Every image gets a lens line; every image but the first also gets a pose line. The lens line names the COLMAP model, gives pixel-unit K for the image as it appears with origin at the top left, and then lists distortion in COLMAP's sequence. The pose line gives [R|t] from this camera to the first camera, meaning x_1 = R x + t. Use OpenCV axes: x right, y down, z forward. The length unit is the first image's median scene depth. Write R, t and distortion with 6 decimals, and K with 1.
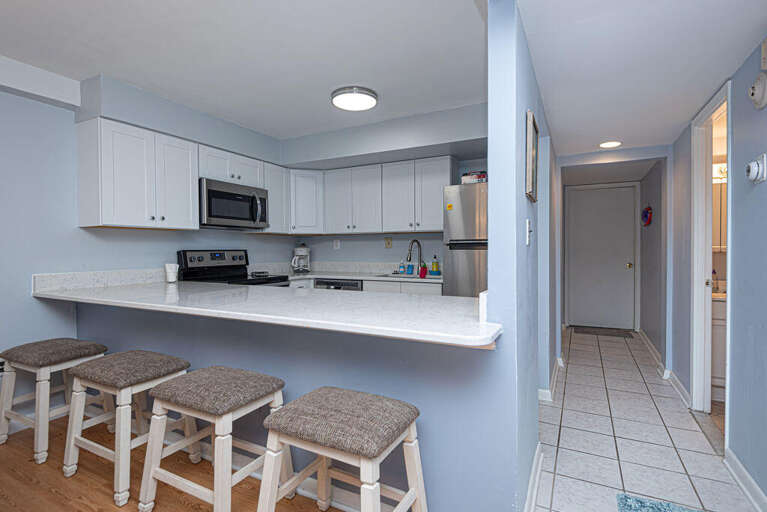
lens RADIAL K [[383.2, 0, 385.8], [0, 383.2, 256.6], [0, 0, 1]] dist [-0.002512, -0.000849]
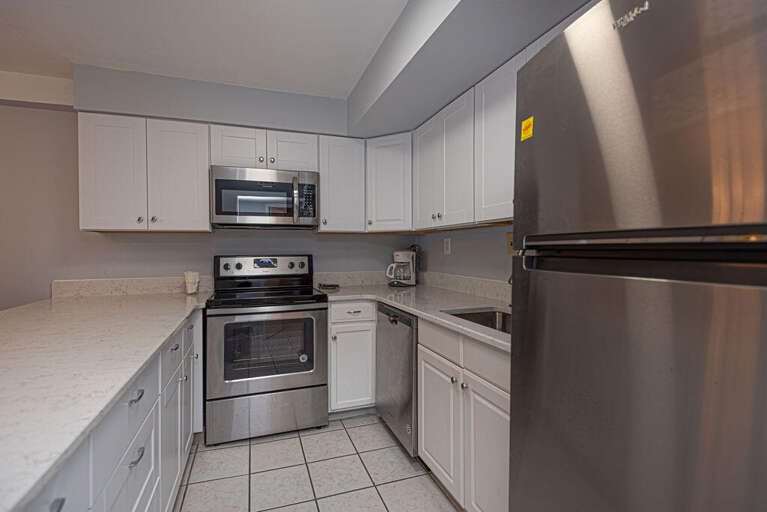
lens RADIAL K [[365.9, 0, 384.0], [0, 365.9, 251.8], [0, 0, 1]] dist [0.022611, -0.000130]
pose [[0.704470, 0.004224, -0.709721, 0.282535], [-0.009733, 0.999946, -0.003710, -0.024236], [0.709667, 0.009522, 0.704473, 0.629824]]
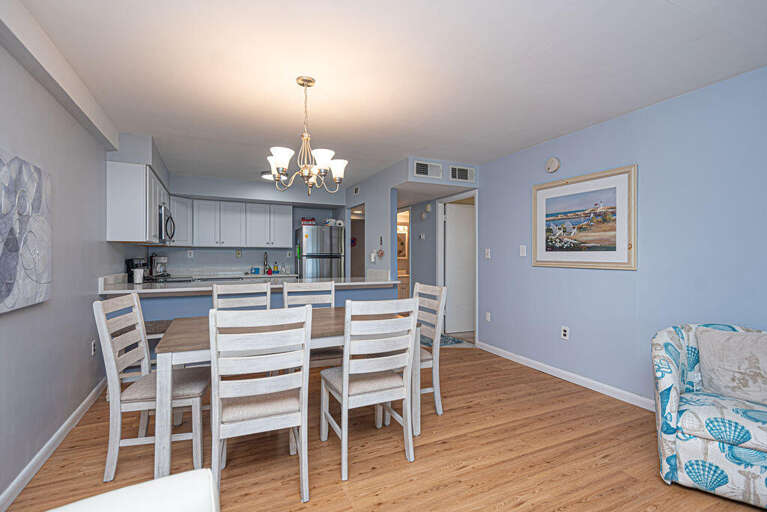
lens RADIAL K [[365.9, 0, 377.6], [0, 365.9, 249.7], [0, 0, 1]] dist [0.022611, -0.000130]
pose [[0.617358, 0.018341, 0.786468, -0.901282], [0.011269, 0.999419, -0.032153, 0.000787], [-0.786601, 0.028713, 0.616793, -0.352956]]
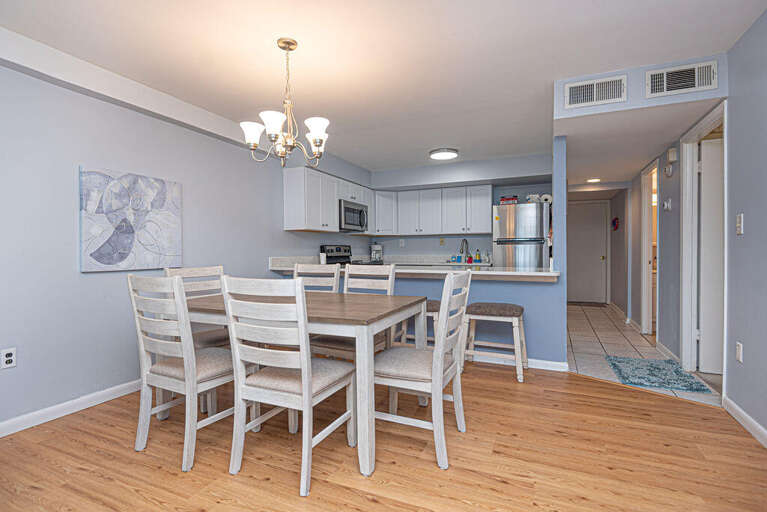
lens RADIAL K [[373.5, 0, 376.1], [0, 373.5, 256.1], [0, 0, 1]] dist [0.000248, -0.000862]
pose [[0.999337, 0.000433, 0.036393, -0.341218], [-0.000222, 0.999983, -0.005794, 0.033407], [-0.036395, 0.005782, 0.999321, -0.475895]]
